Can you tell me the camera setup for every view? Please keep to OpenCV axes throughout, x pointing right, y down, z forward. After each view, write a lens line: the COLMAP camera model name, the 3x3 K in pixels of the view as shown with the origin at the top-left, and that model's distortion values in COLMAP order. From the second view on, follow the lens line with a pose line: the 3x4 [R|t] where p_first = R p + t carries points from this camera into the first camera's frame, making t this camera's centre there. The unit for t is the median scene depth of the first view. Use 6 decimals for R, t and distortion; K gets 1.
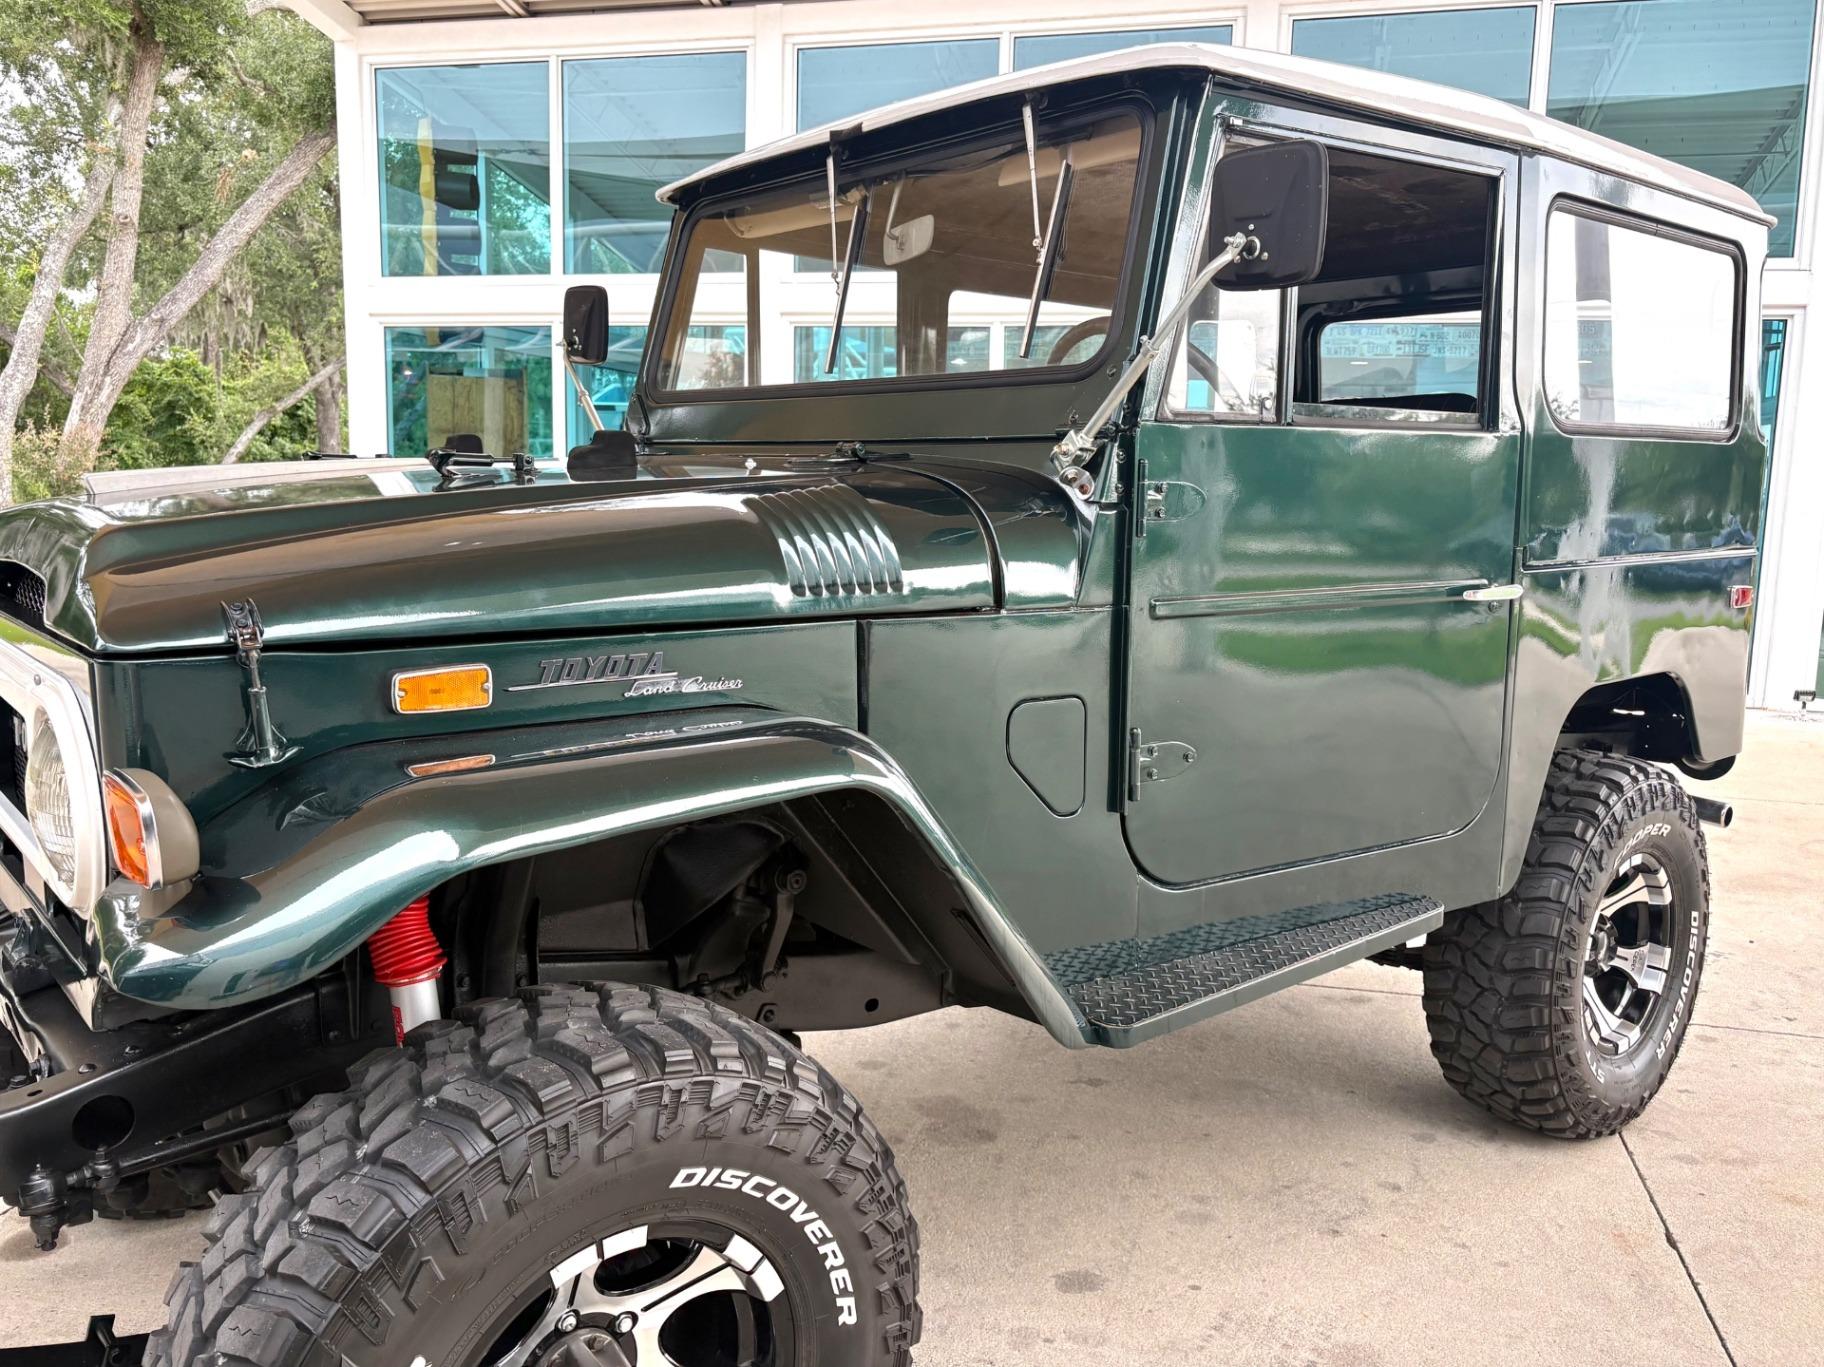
lens RADIAL K [[1412.4, 0, 927.0], [0, 1412.4, 662.8], [0, 0, 1]] dist [0.032149, -0.006257]
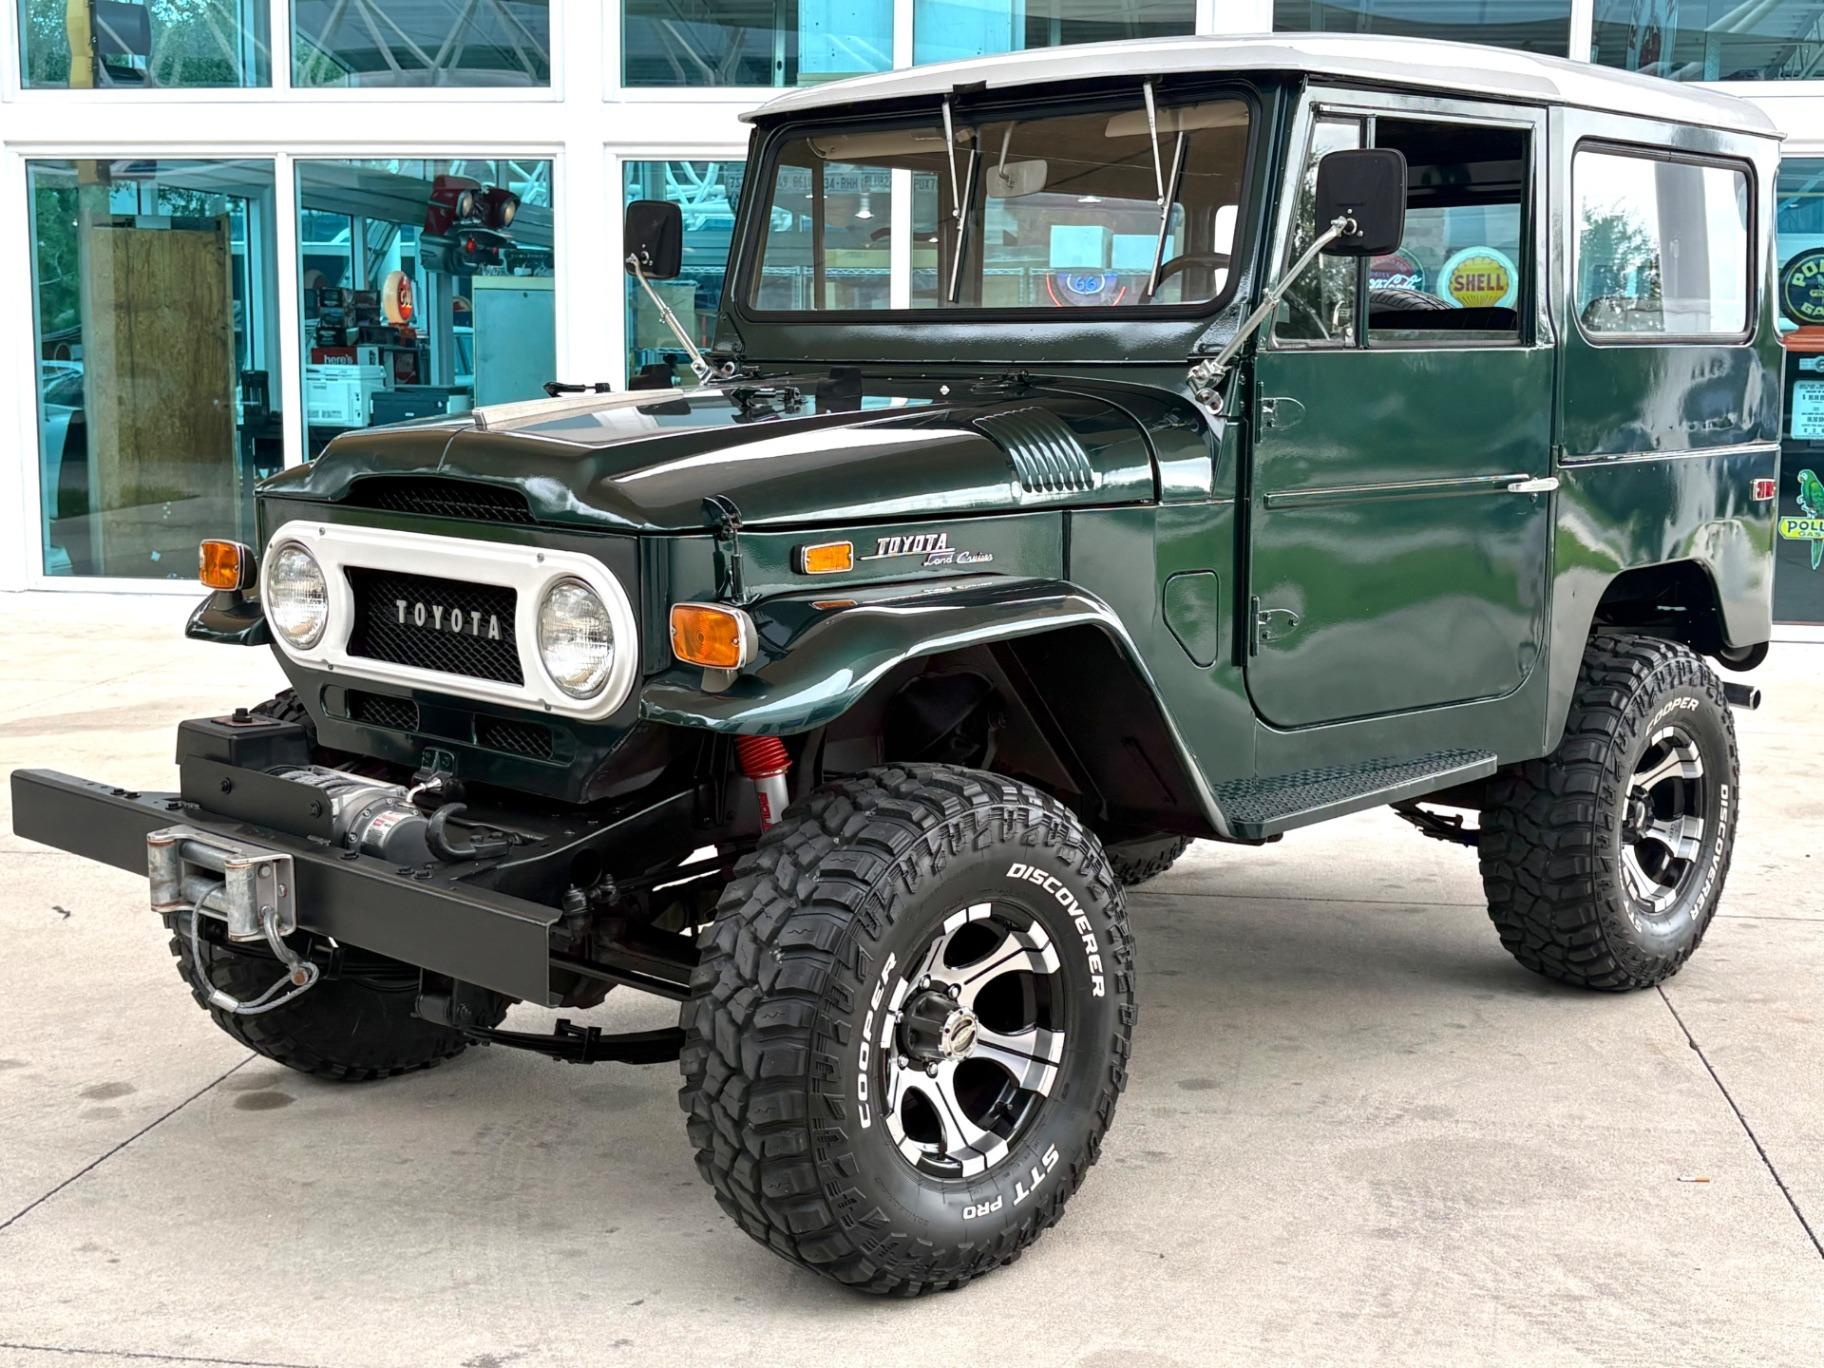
lens RADIAL K [[2246.7, 0, 912.0], [0, 2246.7, 684.0], [0, 0, 1]] dist [0.251614, -0.925058]
pose [[0.994392, -0.026371, 0.102417, -0.264714], [0.024738, 0.999546, 0.017184, 0.060011], [-0.102824, -0.014554, 0.994593, -0.704082]]
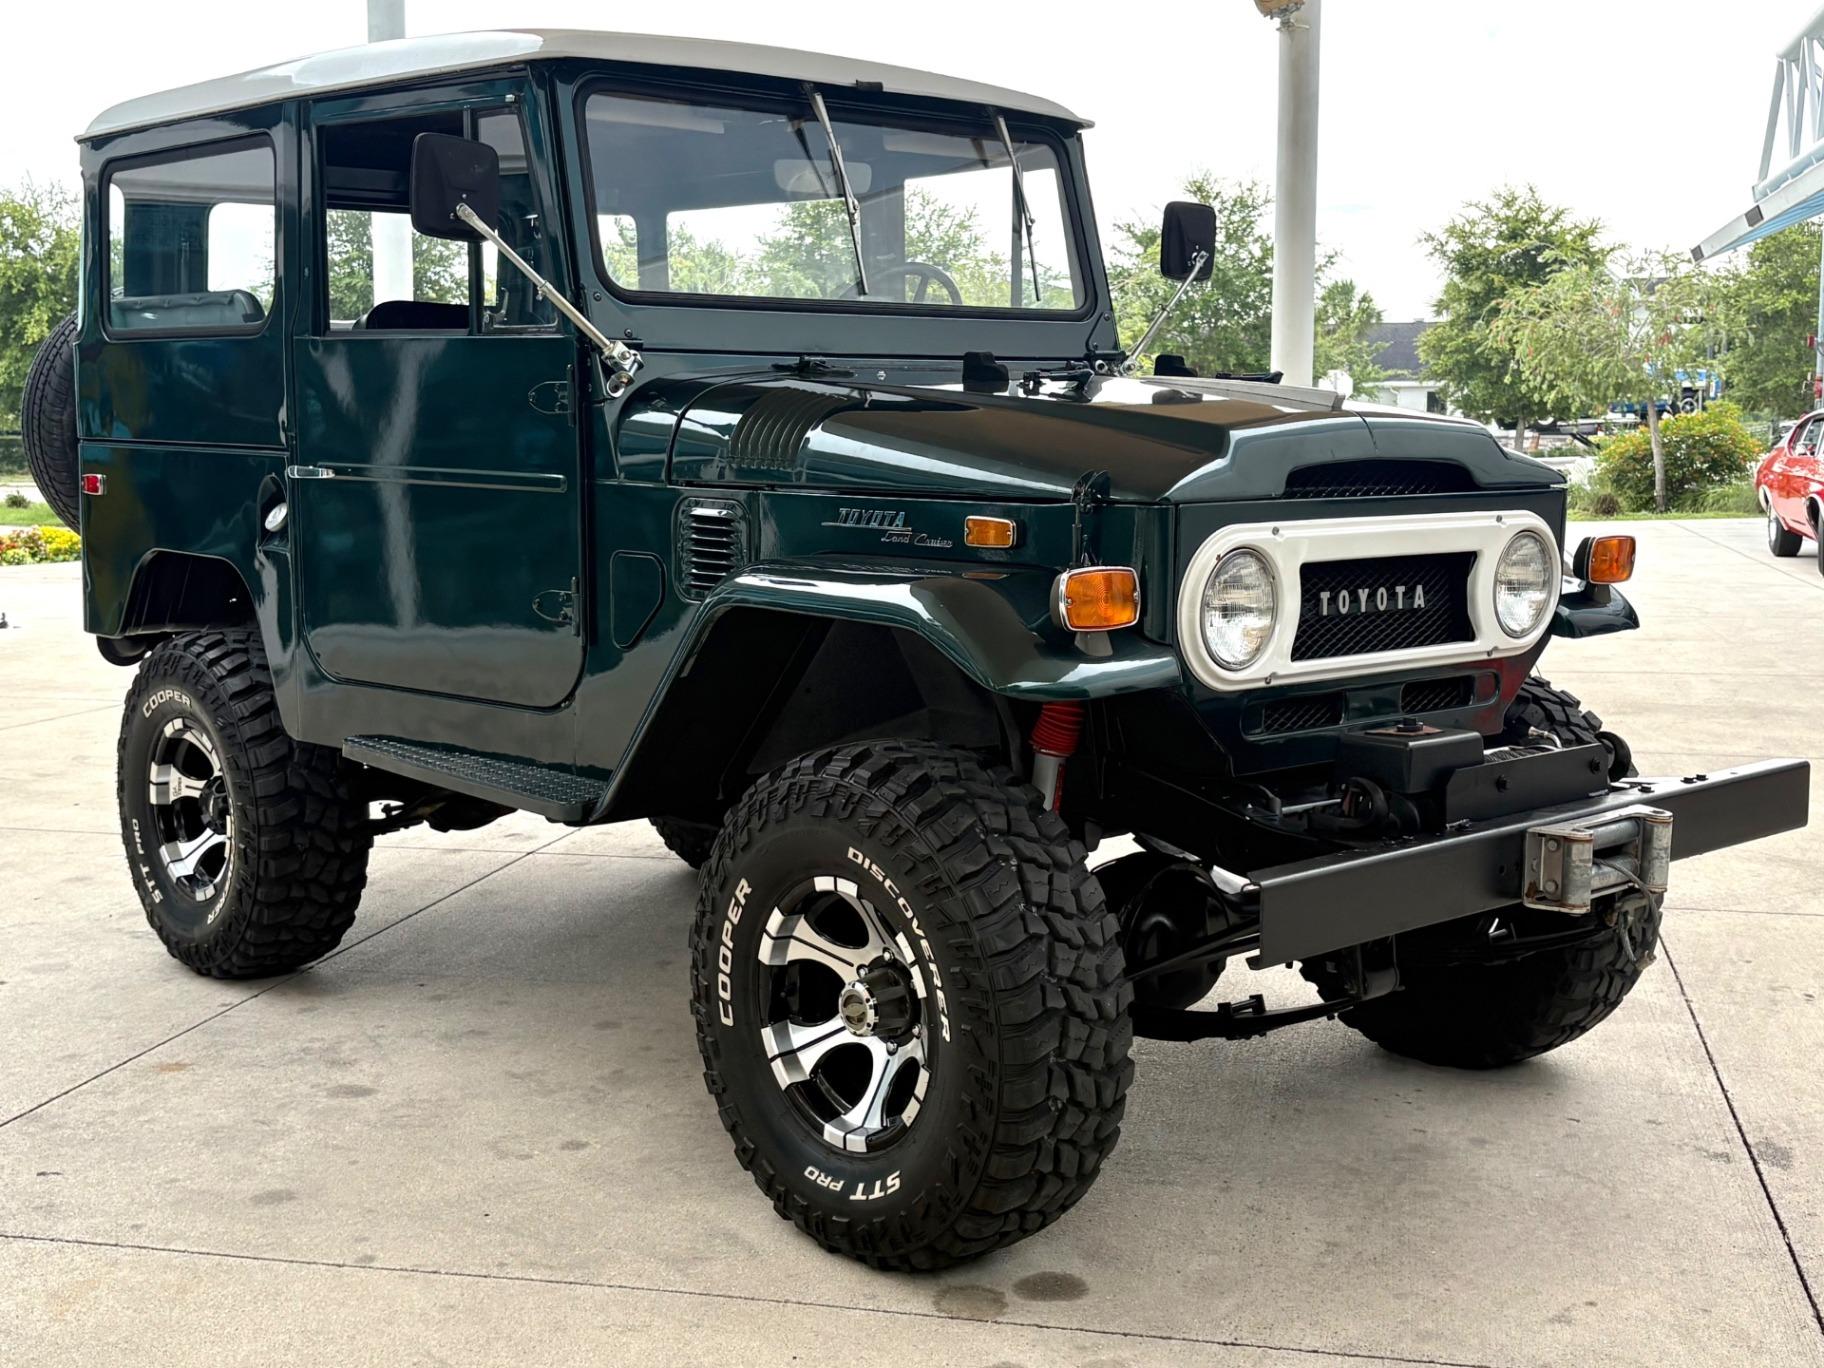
lens RADIAL K [[2191.8, 0, 952.9], [0, 2191.8, 681.6], [0, 0, 1]] dist [0.135649, -0.369980]
pose [[-0.042438, -0.144204, 0.988638, -1.664681], [0.126480, 0.980792, 0.148489, -0.136796], [-0.991061, 0.131344, -0.023384, 0.921148]]
